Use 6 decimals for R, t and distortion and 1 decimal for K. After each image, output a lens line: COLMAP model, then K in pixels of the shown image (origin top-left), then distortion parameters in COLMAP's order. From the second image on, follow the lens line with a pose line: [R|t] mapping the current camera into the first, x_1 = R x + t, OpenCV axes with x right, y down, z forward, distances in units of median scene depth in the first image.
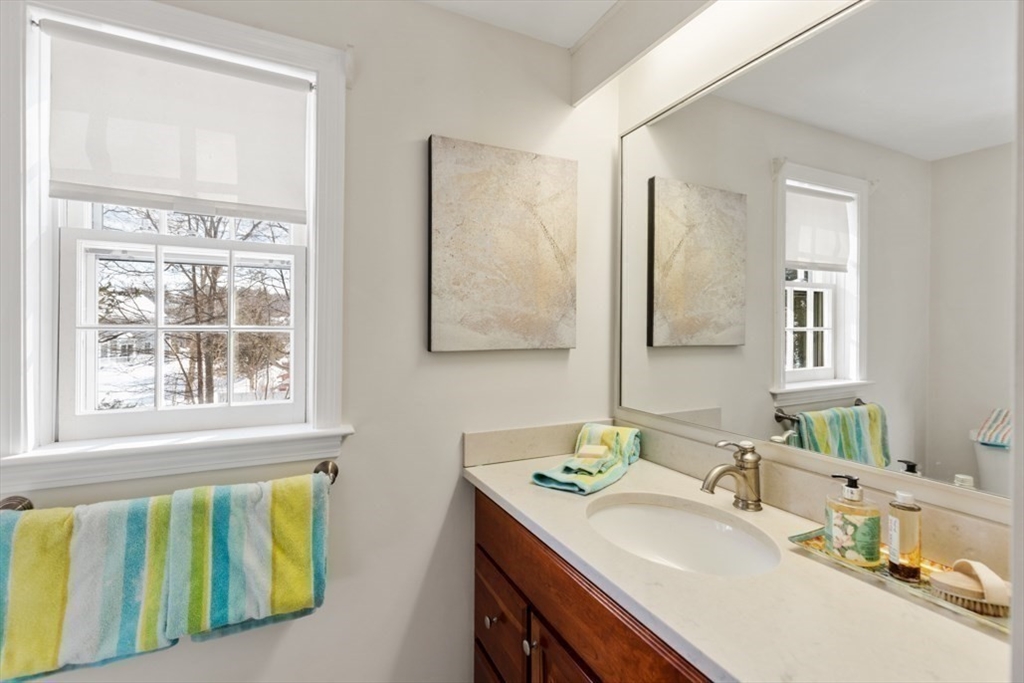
lens RADIAL K [[466.3, 0, 512.7], [0, 466.3, 335.6], [0, 0, 1]] dist [0.005259, -0.000362]
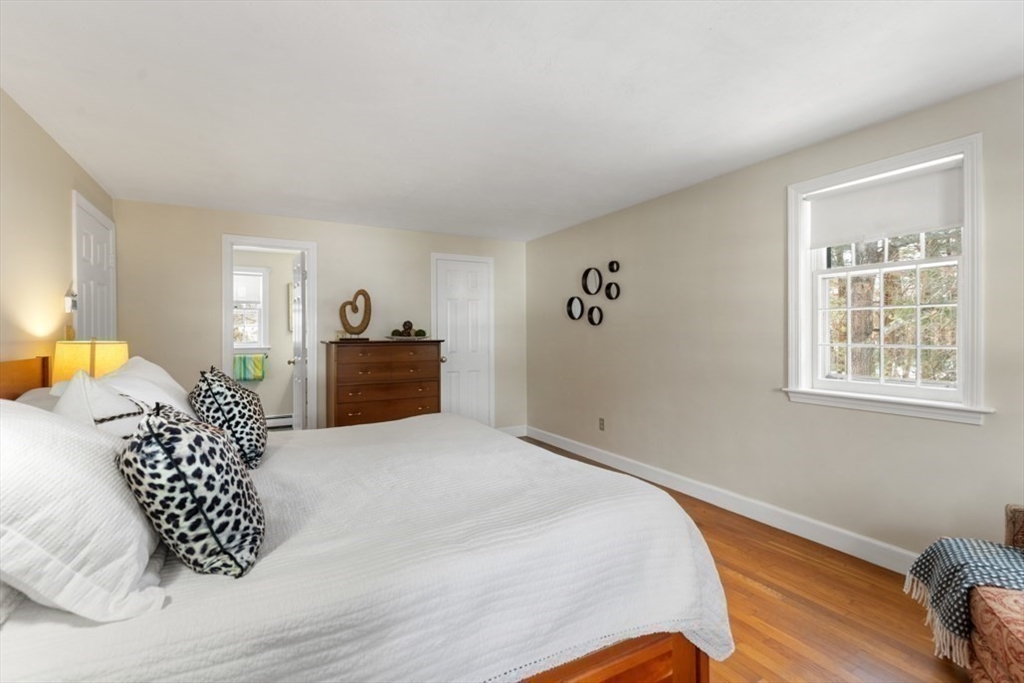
lens RADIAL K [[466.3, 0, 510.5], [0, 466.3, 339.2], [0, 0, 1]] dist [0.005259, -0.000362]
pose [[0.998969, -0.005315, 0.045092, 2.144169], [0.005185, 0.999982, 0.003017, 0.139351], [-0.045107, -0.002780, 0.998978, -4.403938]]
